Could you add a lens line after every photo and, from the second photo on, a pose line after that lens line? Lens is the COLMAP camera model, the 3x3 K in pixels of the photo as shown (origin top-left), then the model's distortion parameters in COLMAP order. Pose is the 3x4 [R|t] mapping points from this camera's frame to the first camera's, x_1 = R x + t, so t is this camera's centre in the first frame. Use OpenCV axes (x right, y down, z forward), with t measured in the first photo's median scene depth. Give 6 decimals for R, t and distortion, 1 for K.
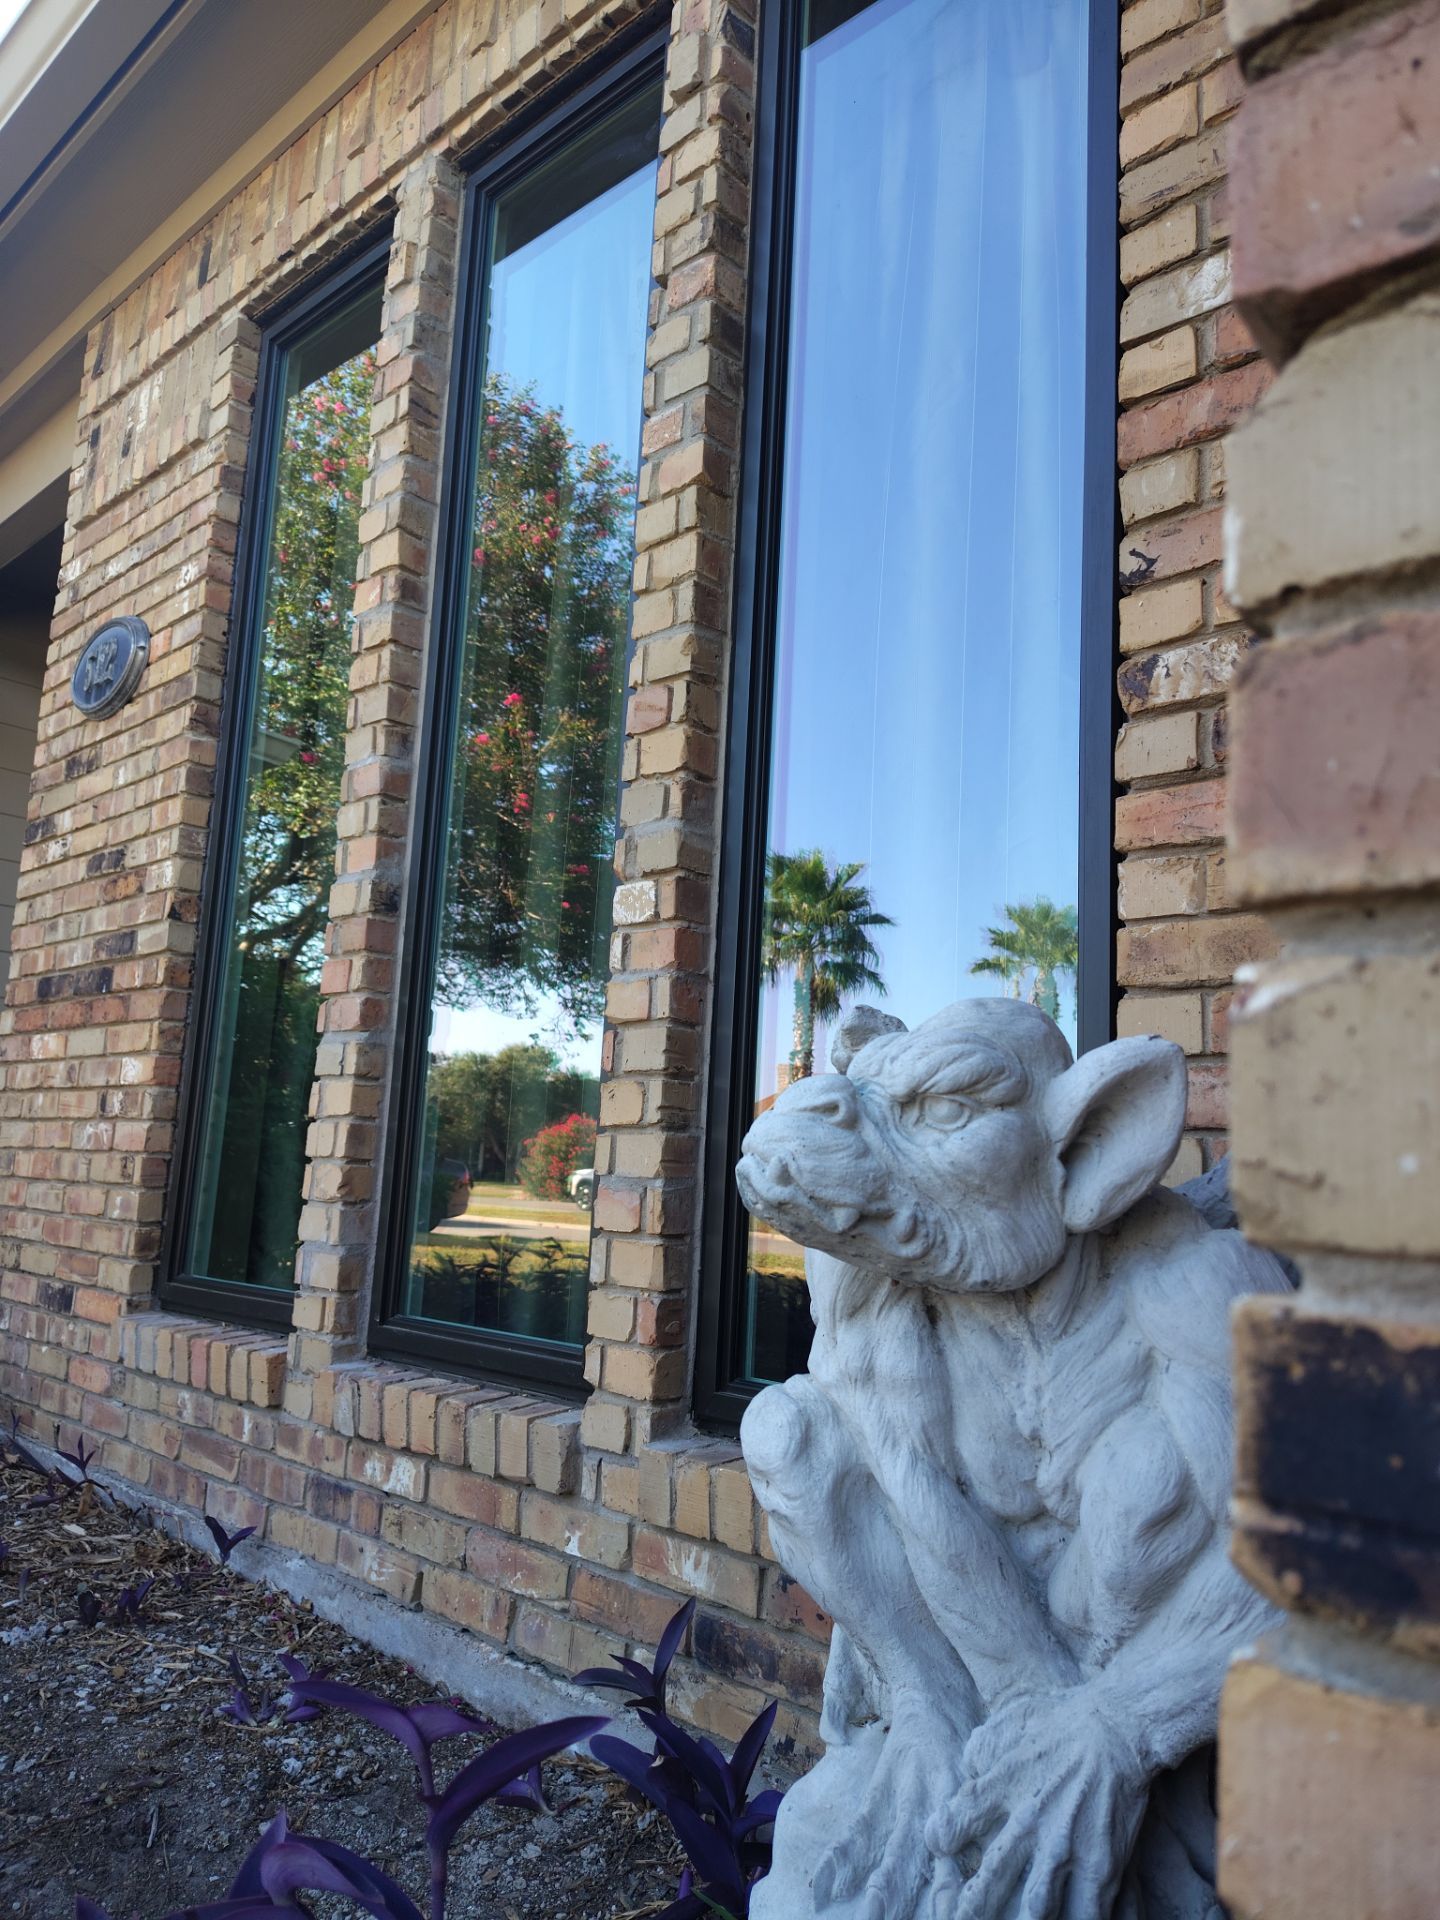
lens RADIAL K [[1319.0, 0, 720.0], [0, 1319.0, 960.0], [0, 0, 1]] dist [0.044174, -0.060731]
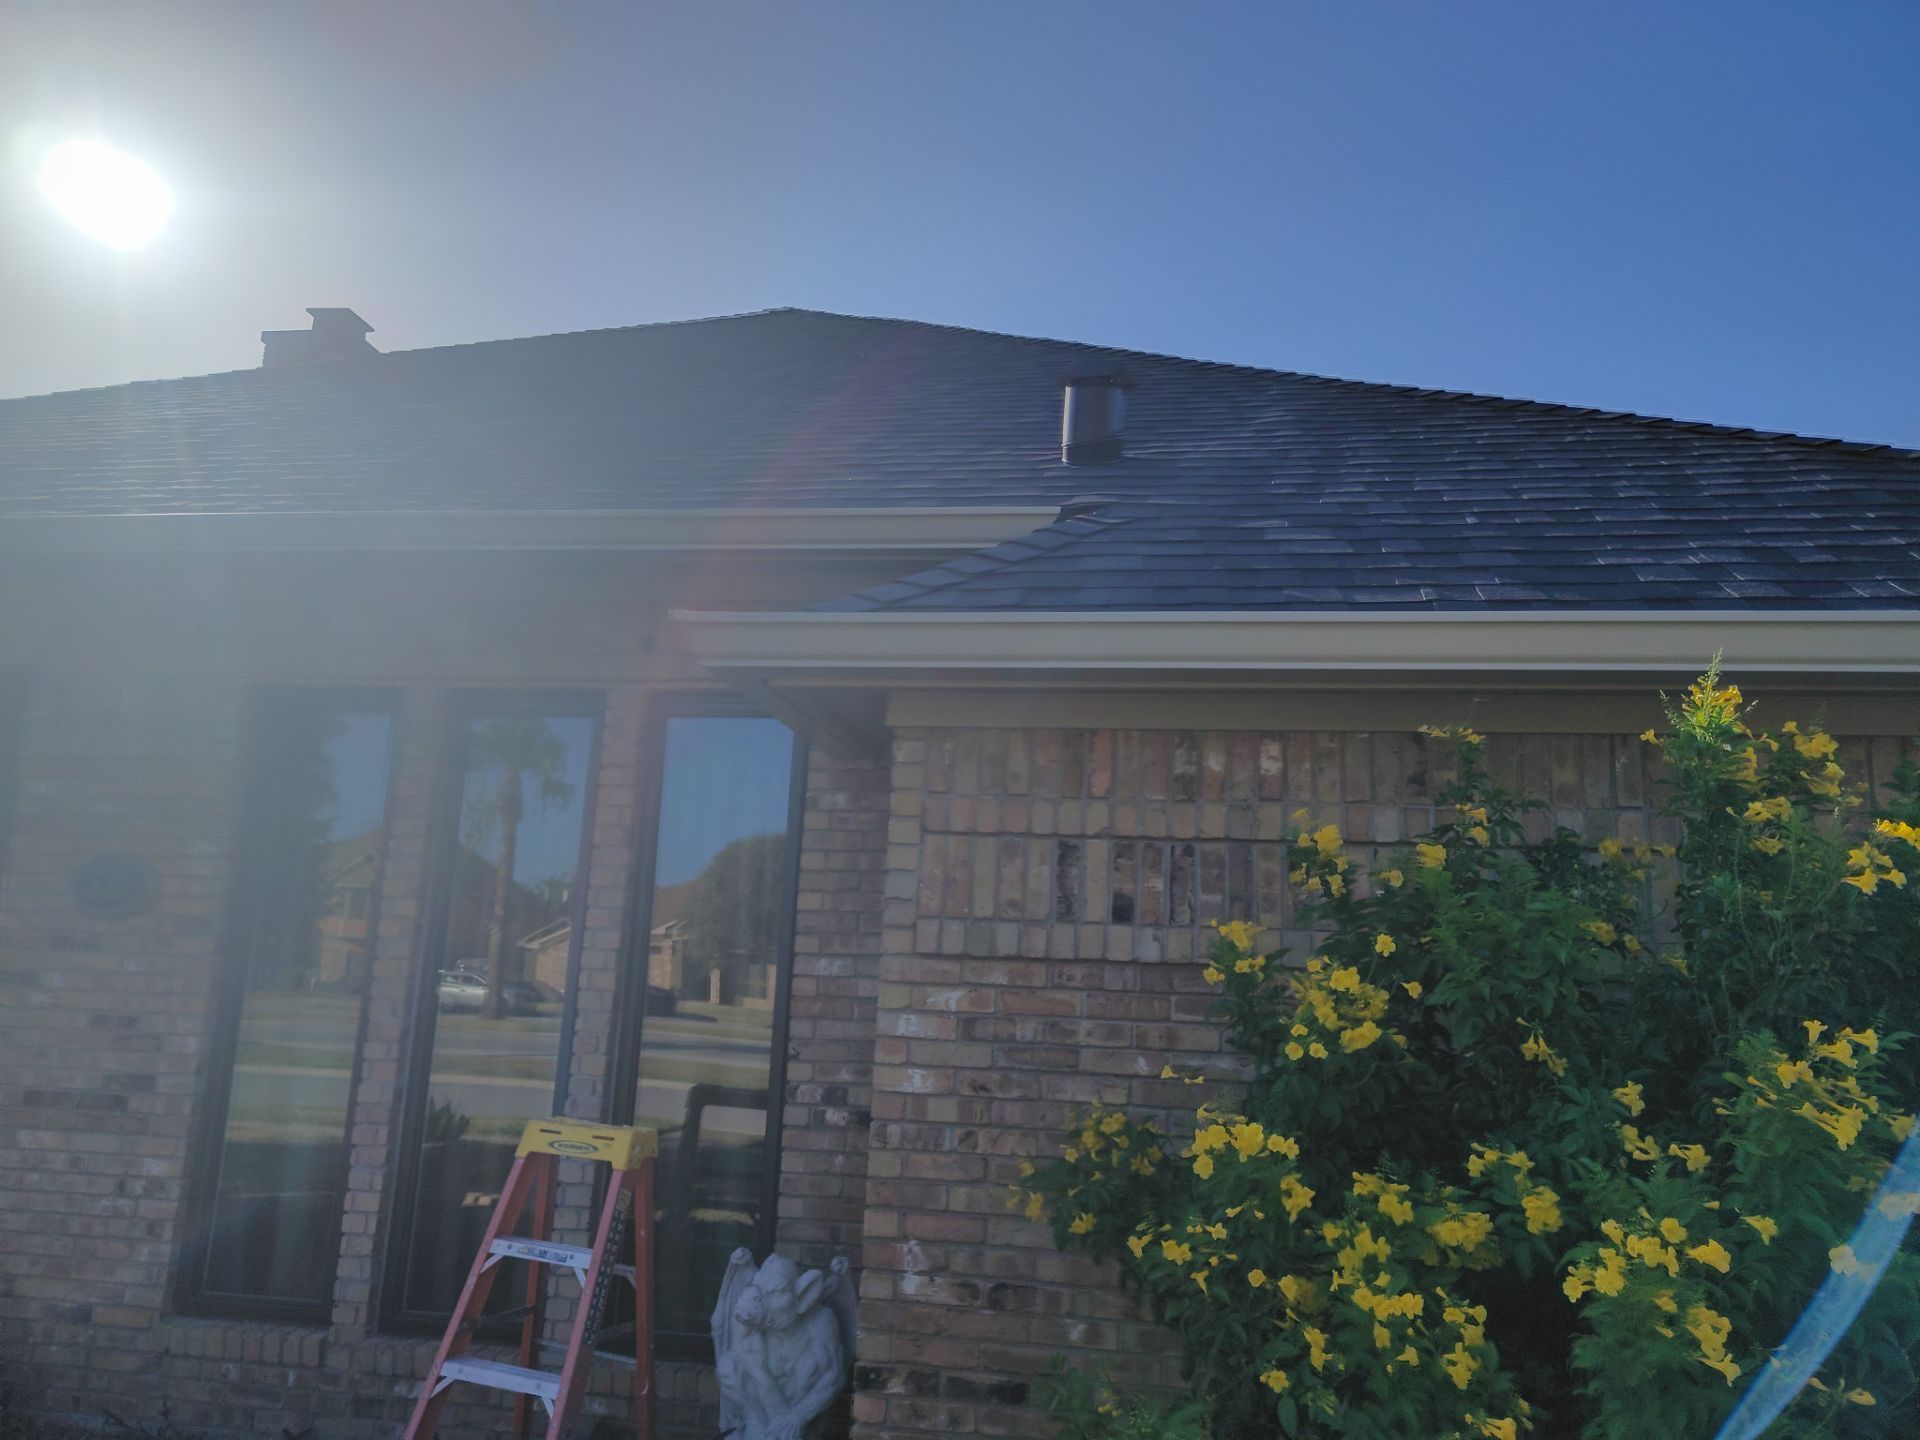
lens RADIAL K [[1319.0, 0, 960.0], [0, 1319.0, 720.0], [0, 0, 1]] dist [0.044174, -0.060731]
pose [[0.835103, 0.086842, 0.543195, -0.862235], [-0.083751, 0.996020, -0.030479, -0.777581], [-0.543680, -0.020040, 0.839053, -1.398762]]
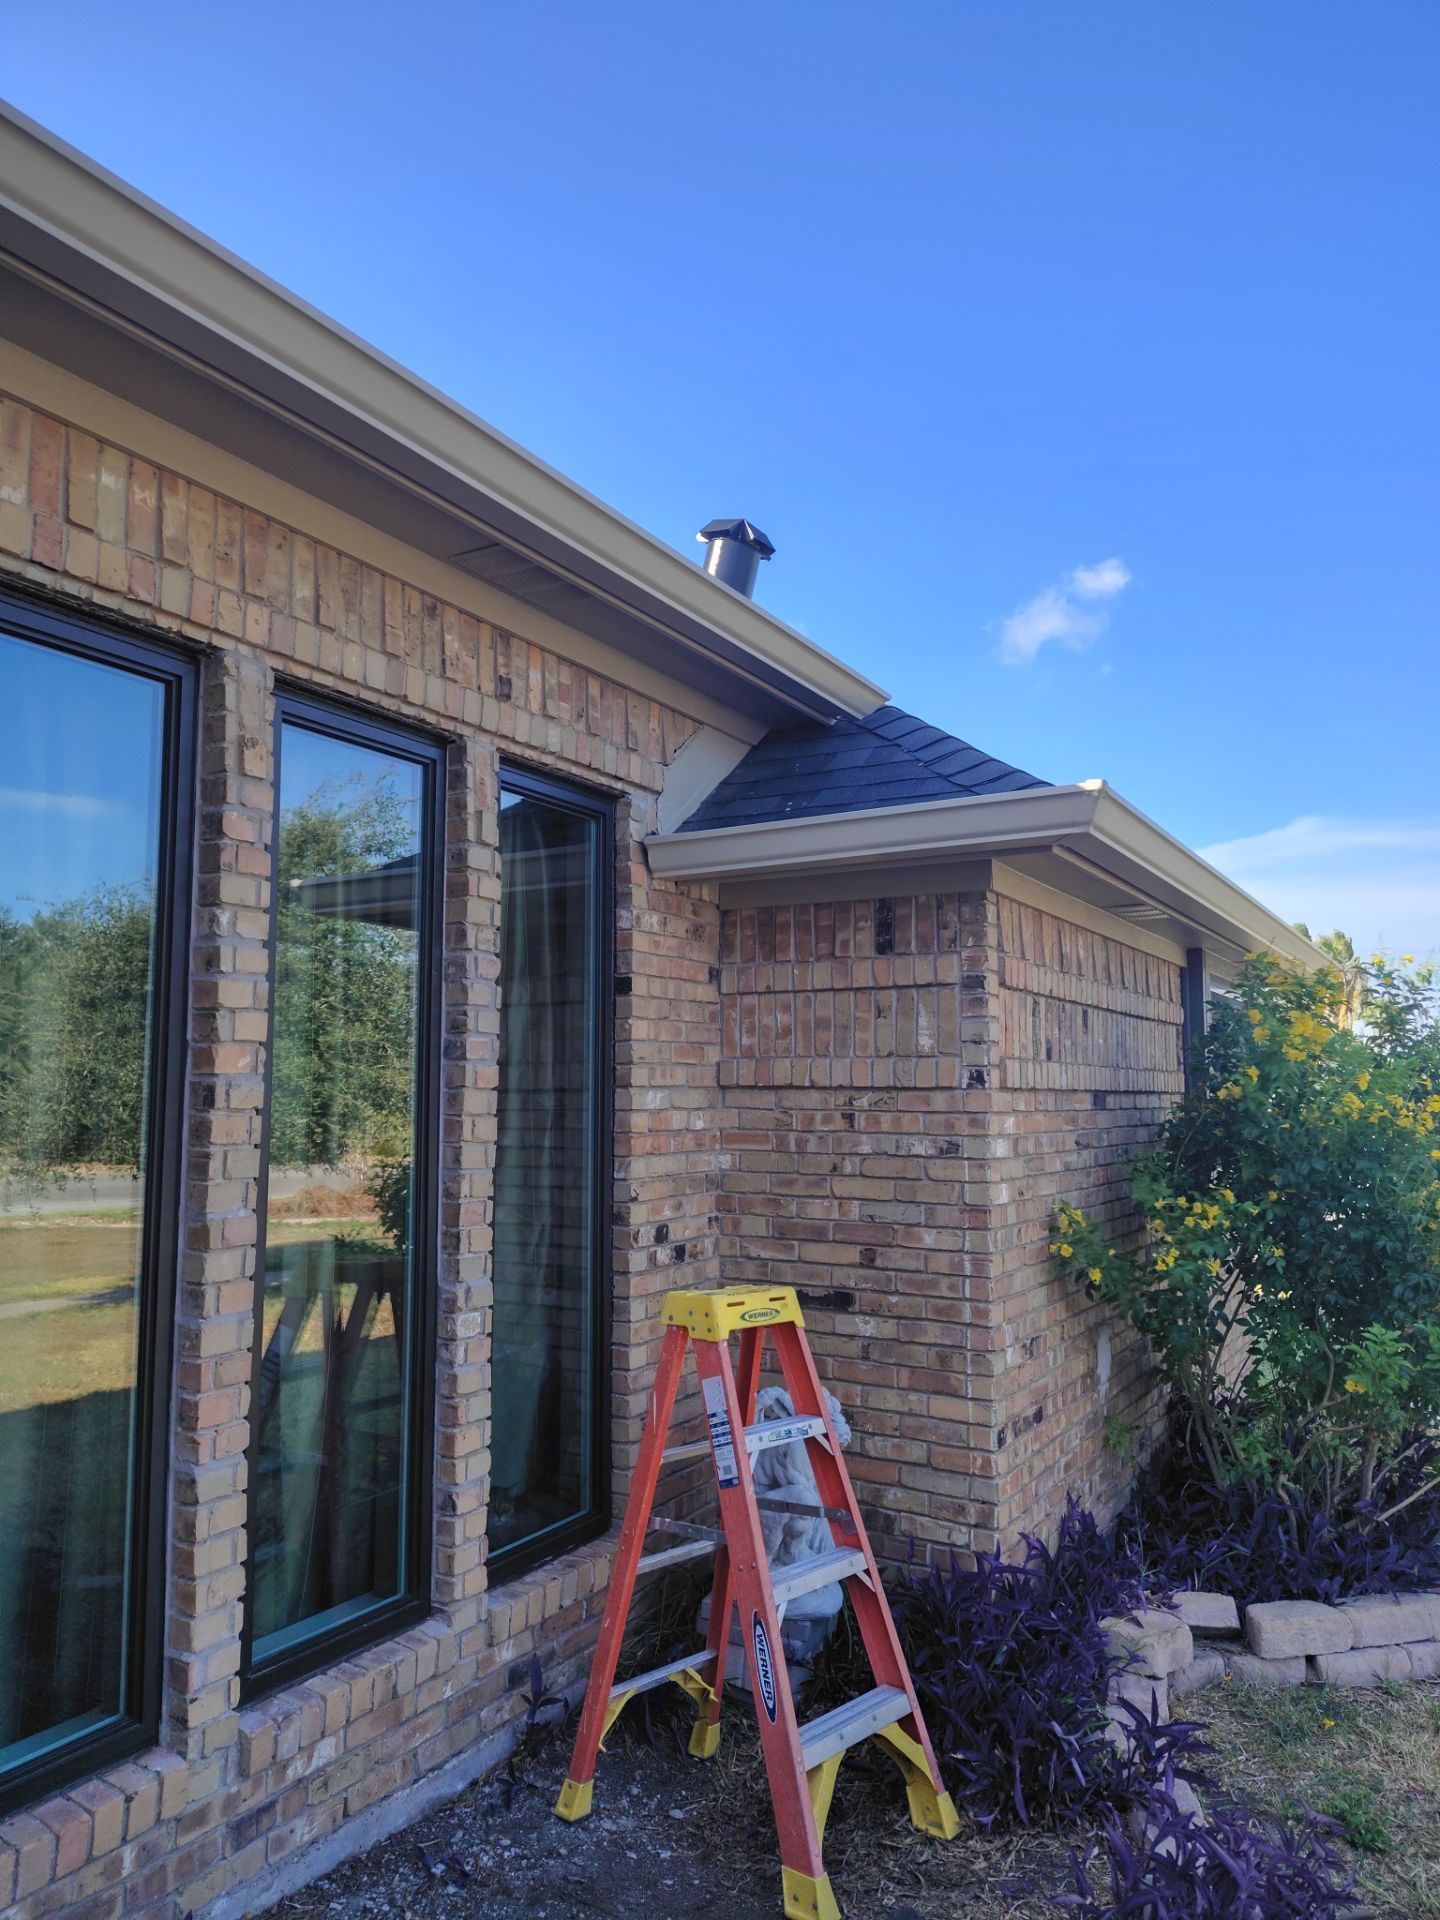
lens RADIAL K [[1352.1, 0, 720.0], [0, 1352.1, 960.0], [0, 0, 1]] dist [-0.004325, -0.069767]
pose [[-0.197439, 0.052040, 0.978933, -1.988279], [-0.166113, 0.982373, -0.085725, -0.438054], [-0.966139, -0.179539, -0.185314, 1.108387]]
